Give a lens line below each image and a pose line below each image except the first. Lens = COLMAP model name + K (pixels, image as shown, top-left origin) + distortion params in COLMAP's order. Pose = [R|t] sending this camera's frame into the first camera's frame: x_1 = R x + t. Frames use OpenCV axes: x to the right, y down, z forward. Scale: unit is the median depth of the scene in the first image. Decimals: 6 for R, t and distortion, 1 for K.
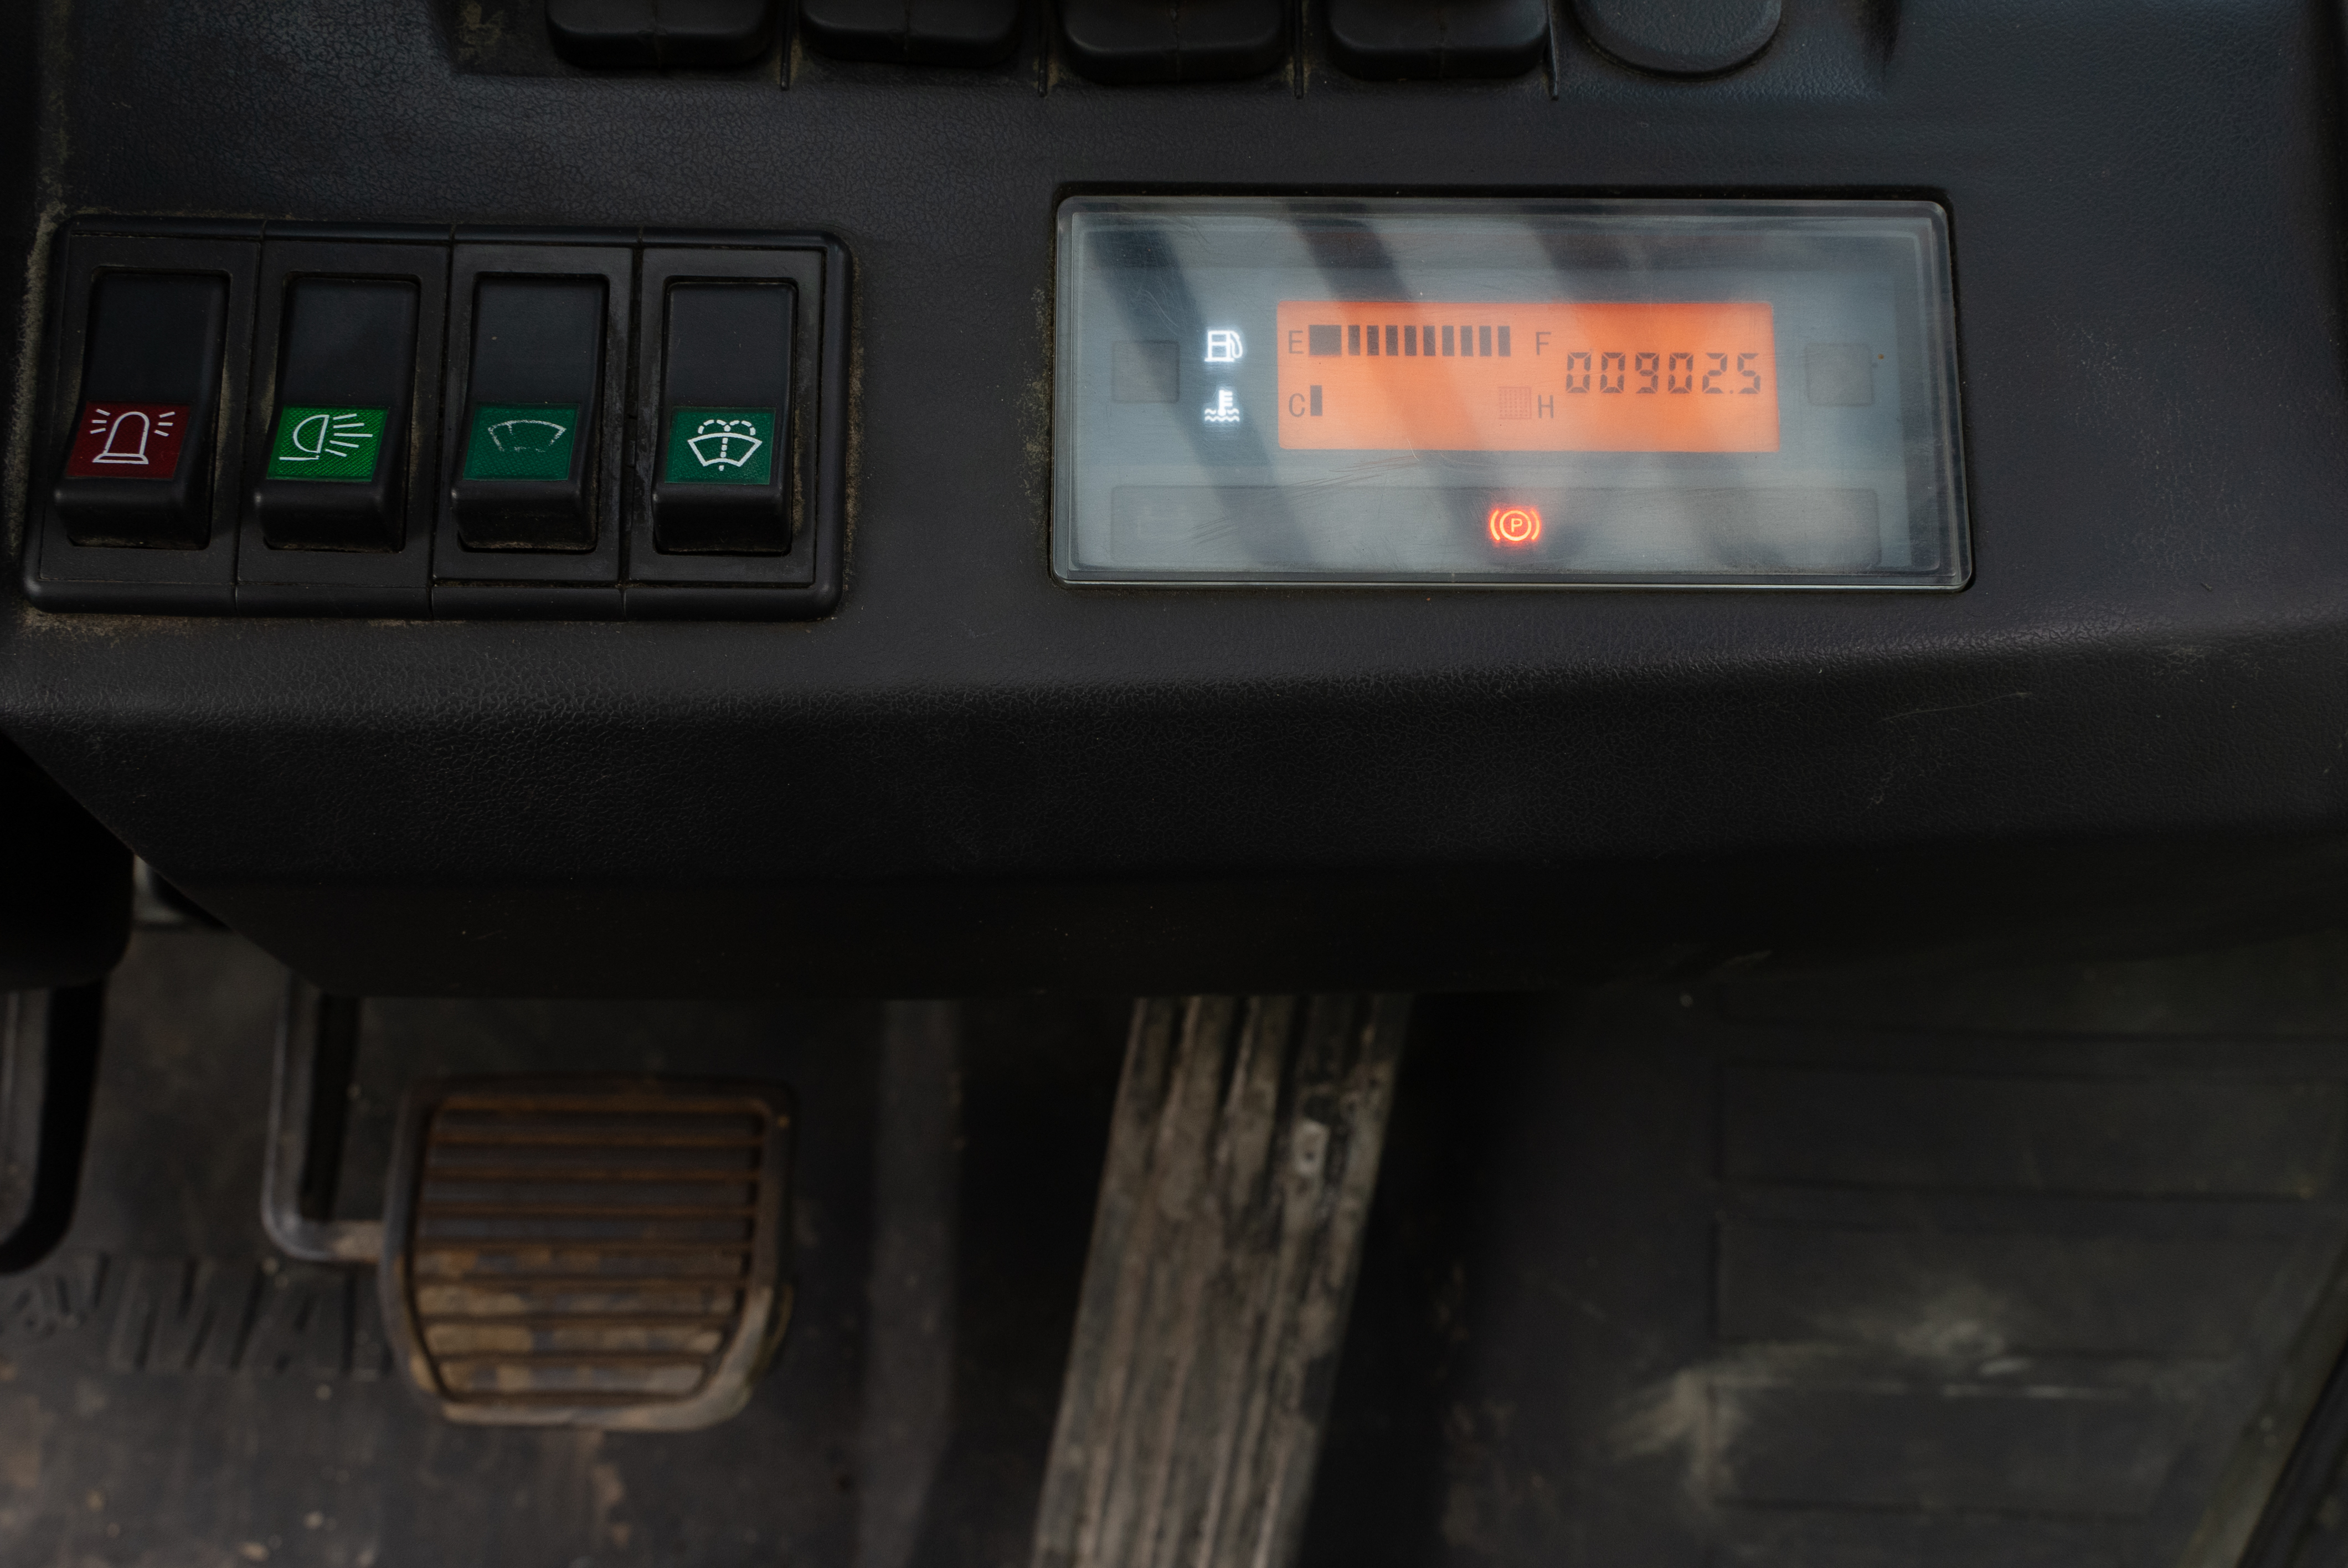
lens RADIAL K [[2642.2, 0, 1174.0], [0, 2642.2, 784.0], [0, 0, 1]] dist [0.019068, -0.023564]
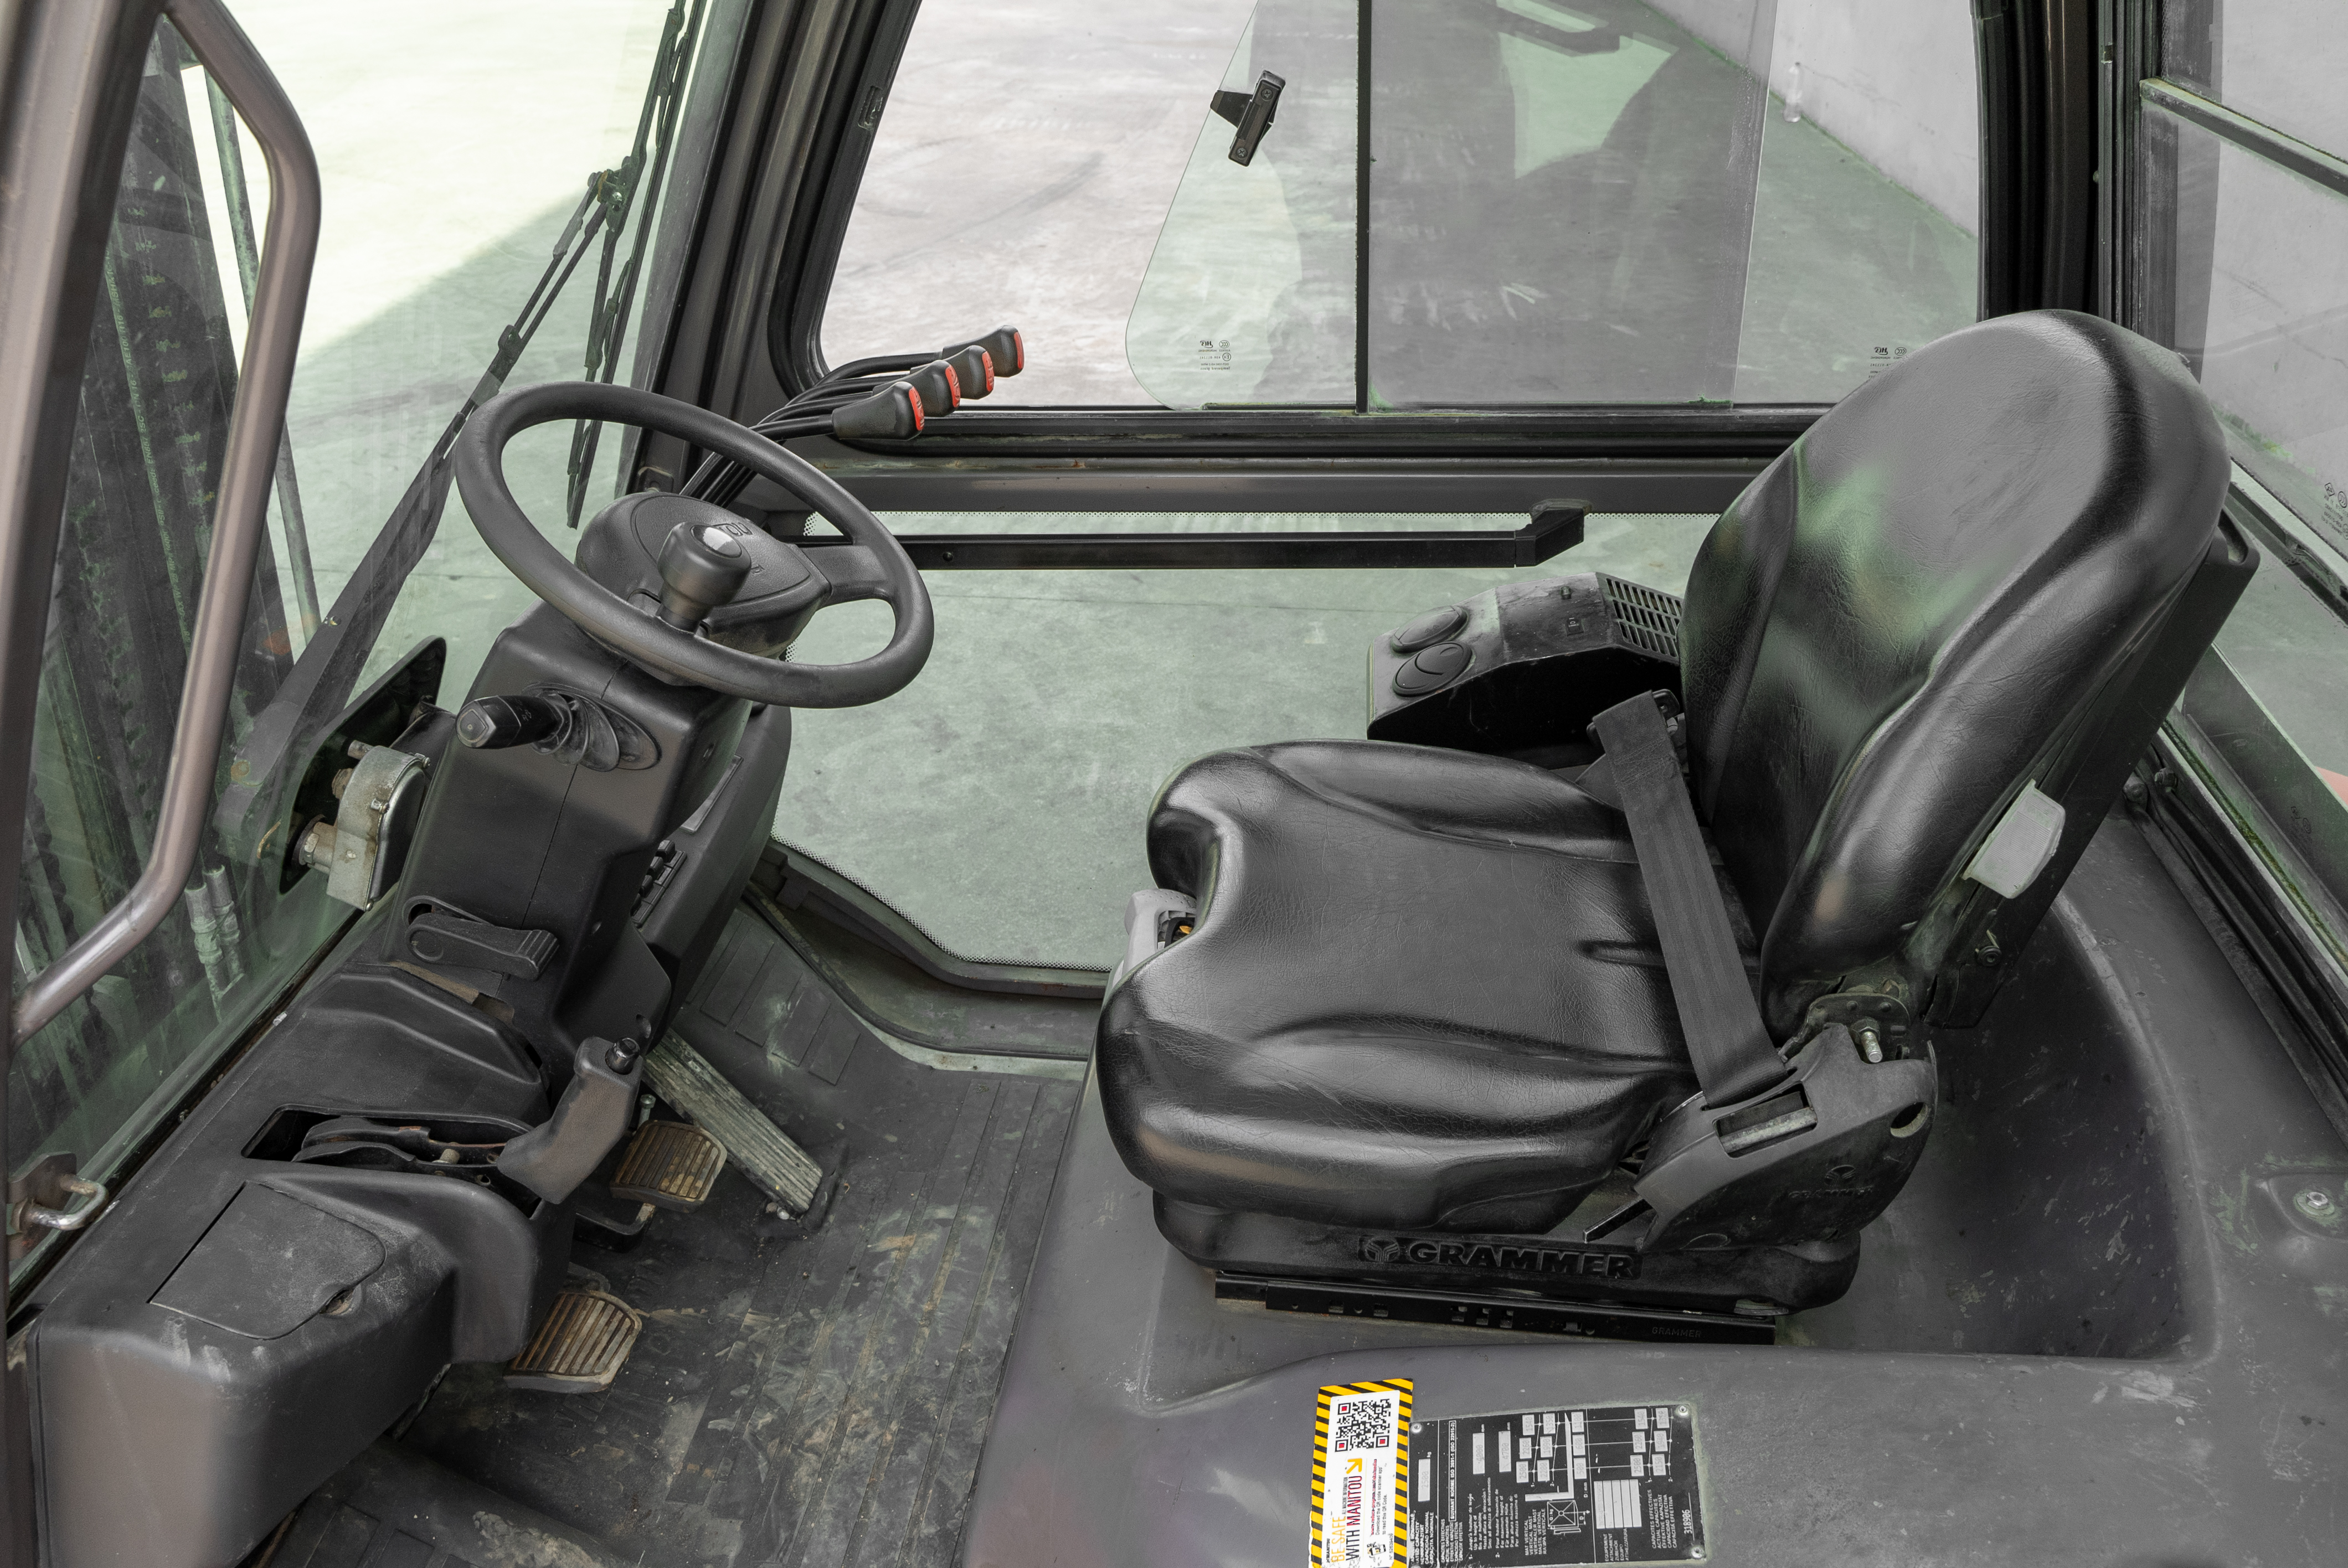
lens RADIAL K [[1891.6, 0, 1146.1], [0, 1891.6, 787.7], [0, 0, 1]] dist [-0.003667, 0.004039]
pose [[0.122583, -0.491386, 0.862272, -2.103459], [0.820316, 0.539195, 0.190655, -0.066174], [-0.558618, 0.683965, 0.469188, -0.946781]]
